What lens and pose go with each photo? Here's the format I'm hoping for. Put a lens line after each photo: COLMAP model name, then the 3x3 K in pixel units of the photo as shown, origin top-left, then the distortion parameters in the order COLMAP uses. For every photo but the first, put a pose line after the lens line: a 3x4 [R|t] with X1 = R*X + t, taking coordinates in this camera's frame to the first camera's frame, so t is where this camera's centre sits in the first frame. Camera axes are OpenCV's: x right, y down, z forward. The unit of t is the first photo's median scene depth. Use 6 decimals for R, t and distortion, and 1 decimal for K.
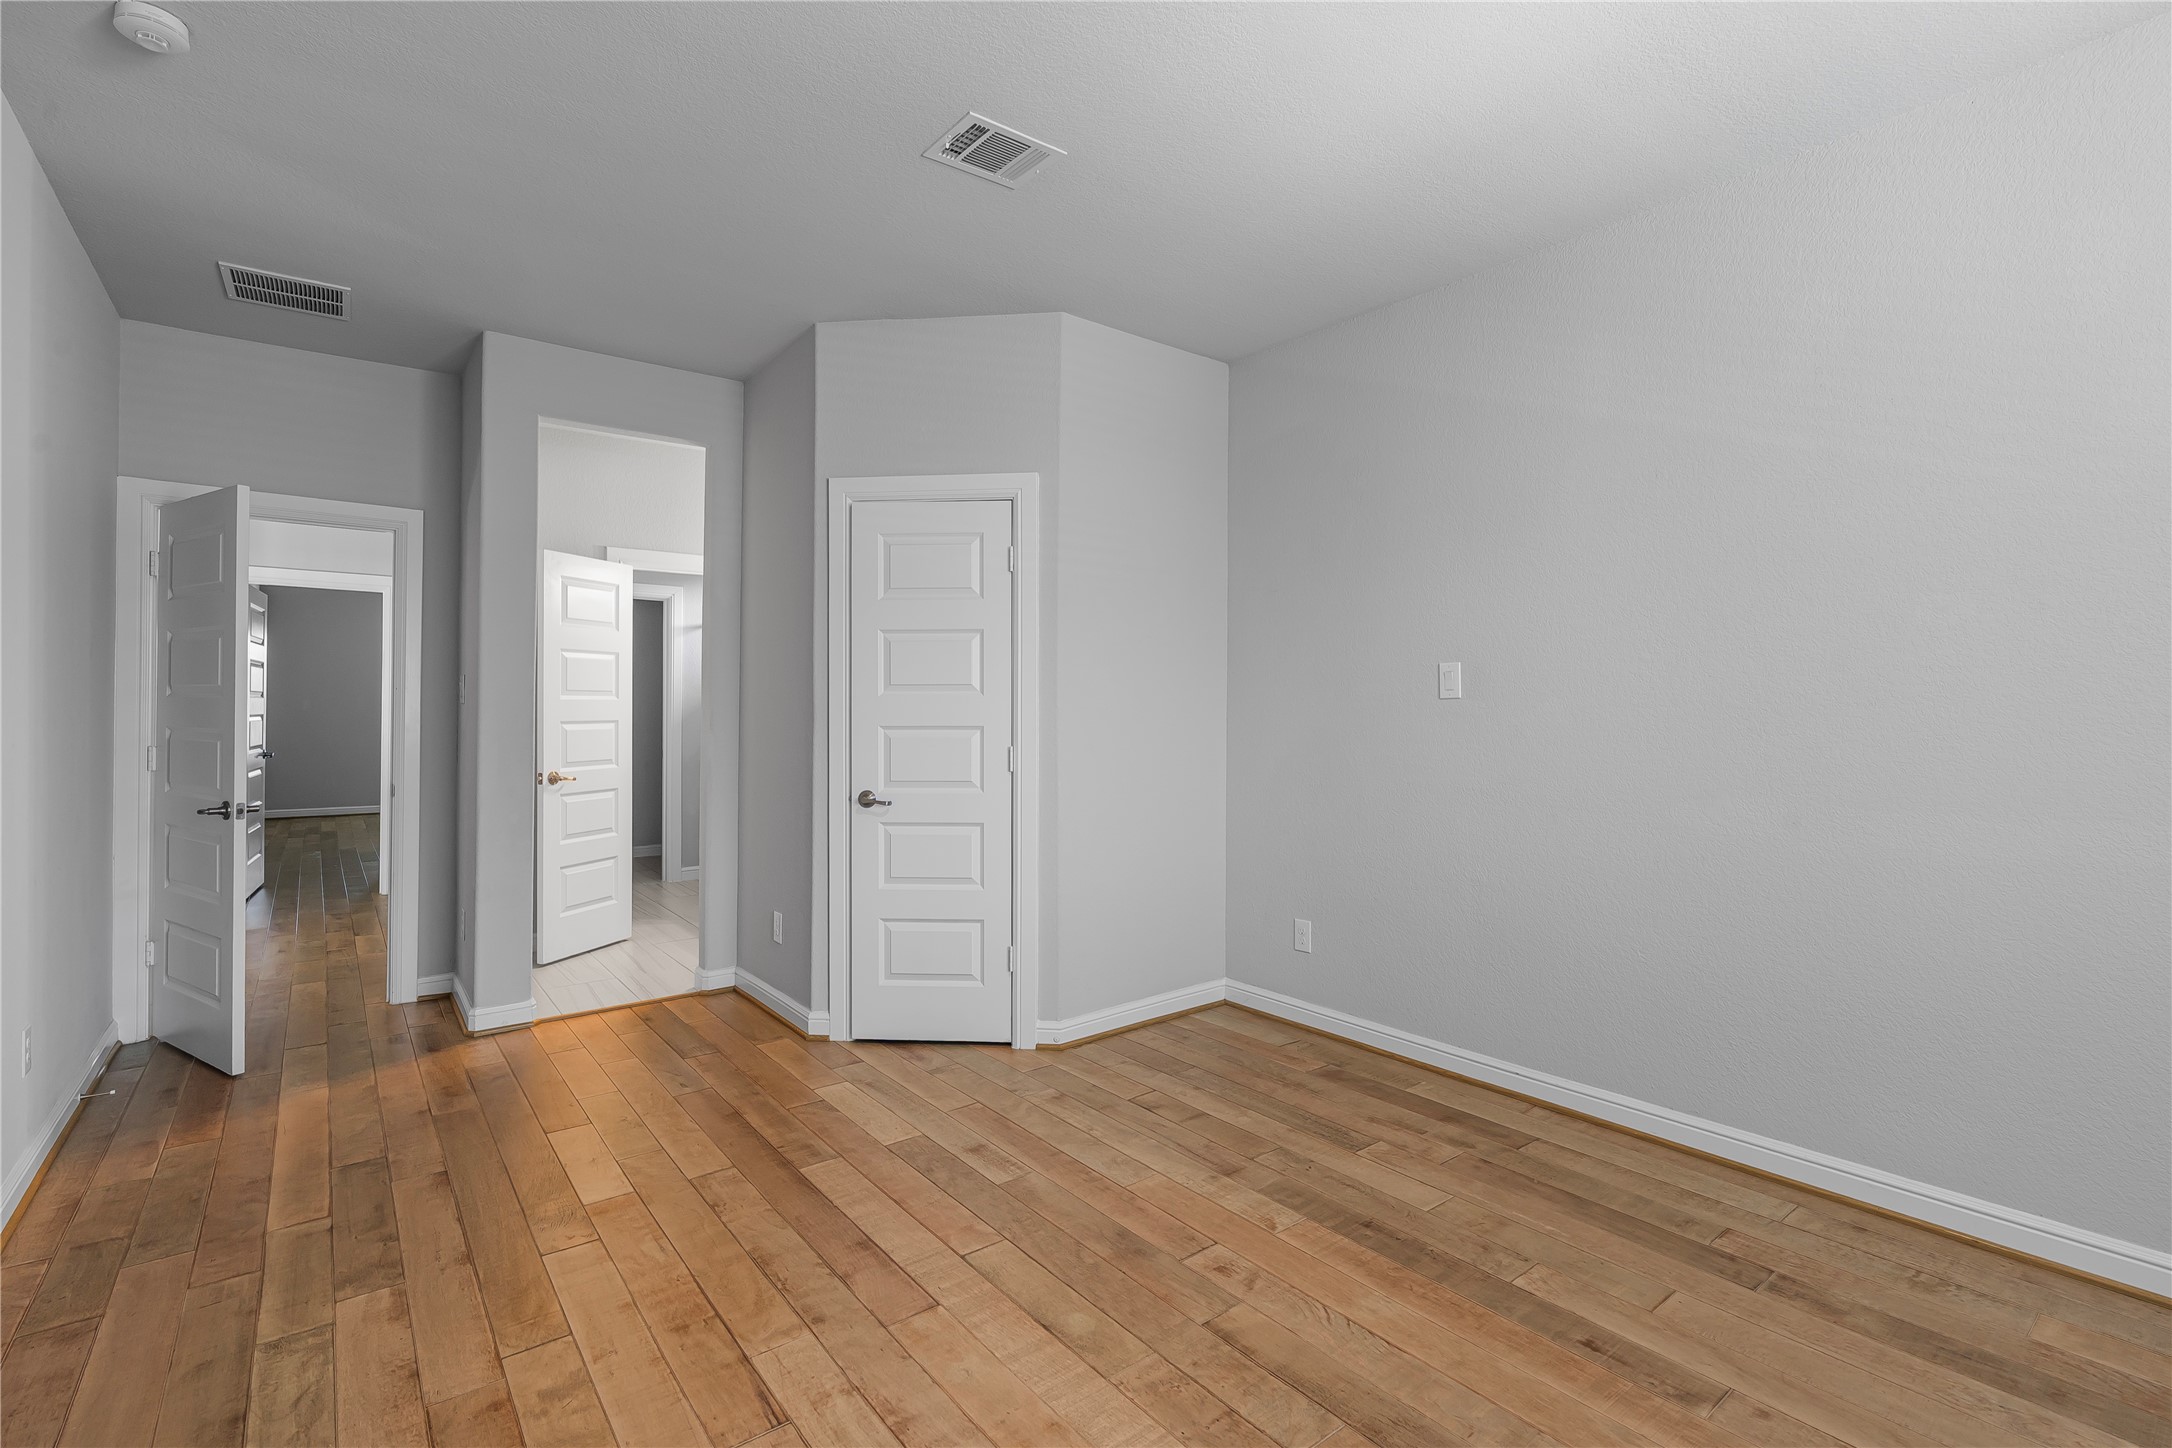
lens RADIAL K [[1031.3, 0, 1073.9], [0, 1031.3, 722.1], [0, 0, 1]] dist [-0.004892, -0.000111]
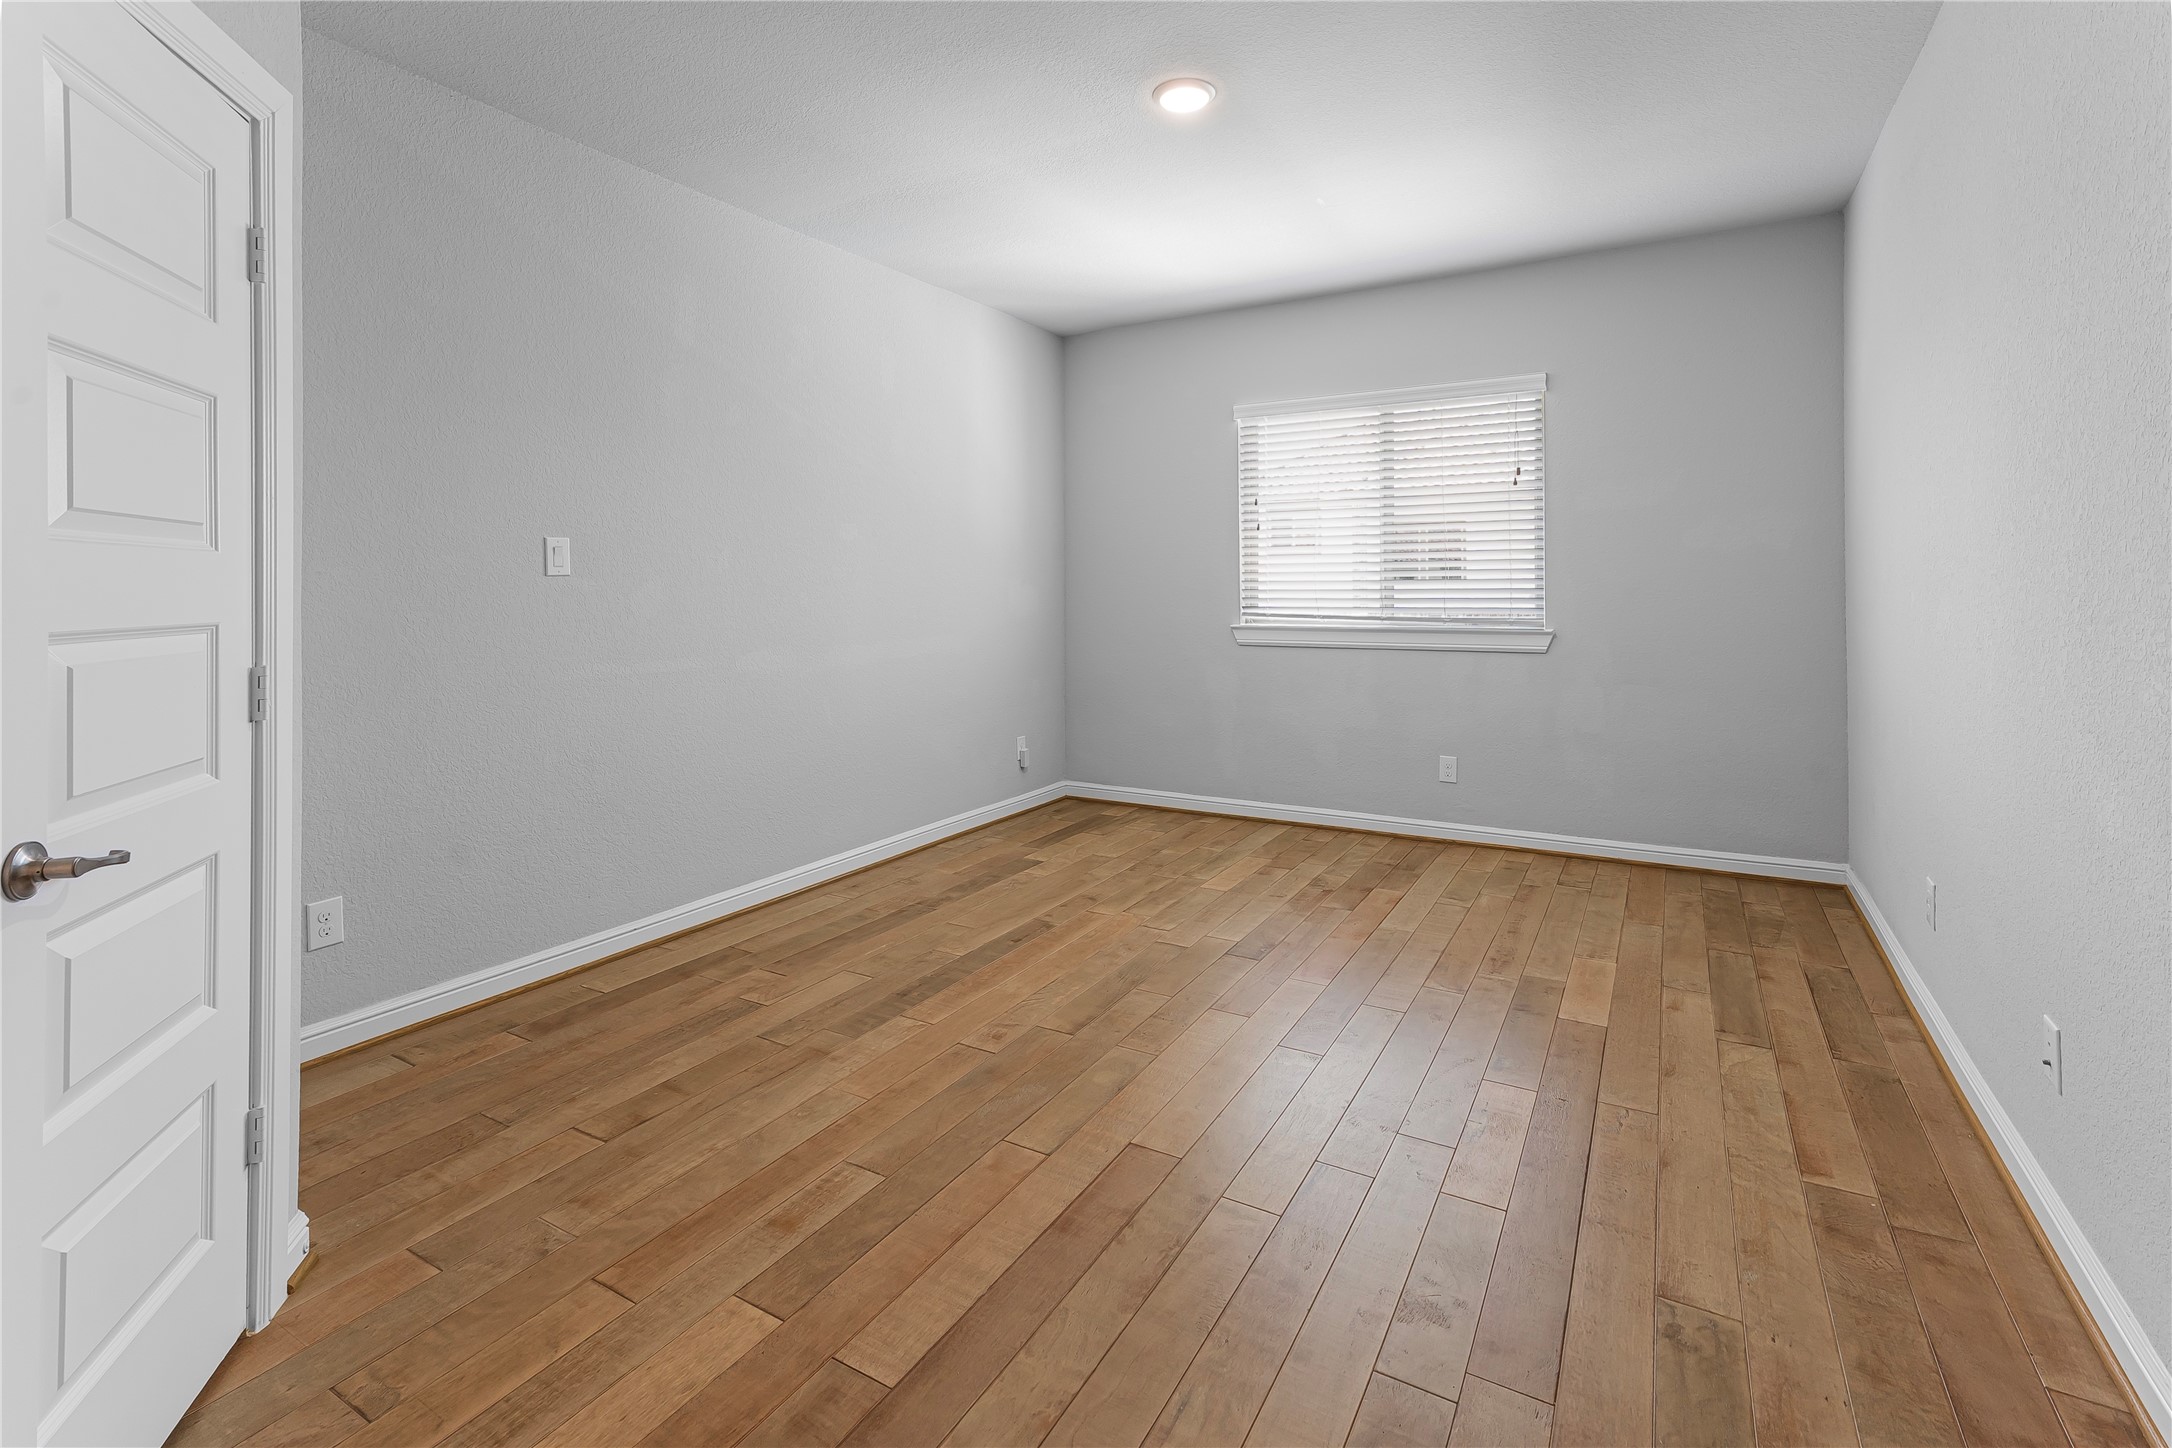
lens RADIAL K [[1031.3, 0, 1073.9], [0, 1031.3, 722.1], [0, 0, 1]] dist [-0.004892, -0.000111]
pose [[-0.403142, -0.113759, 0.908039, -0.788213], [0.019779, 0.990929, 0.132925, -0.007829], [-0.914924, 0.071548, -0.397235, 1.109615]]
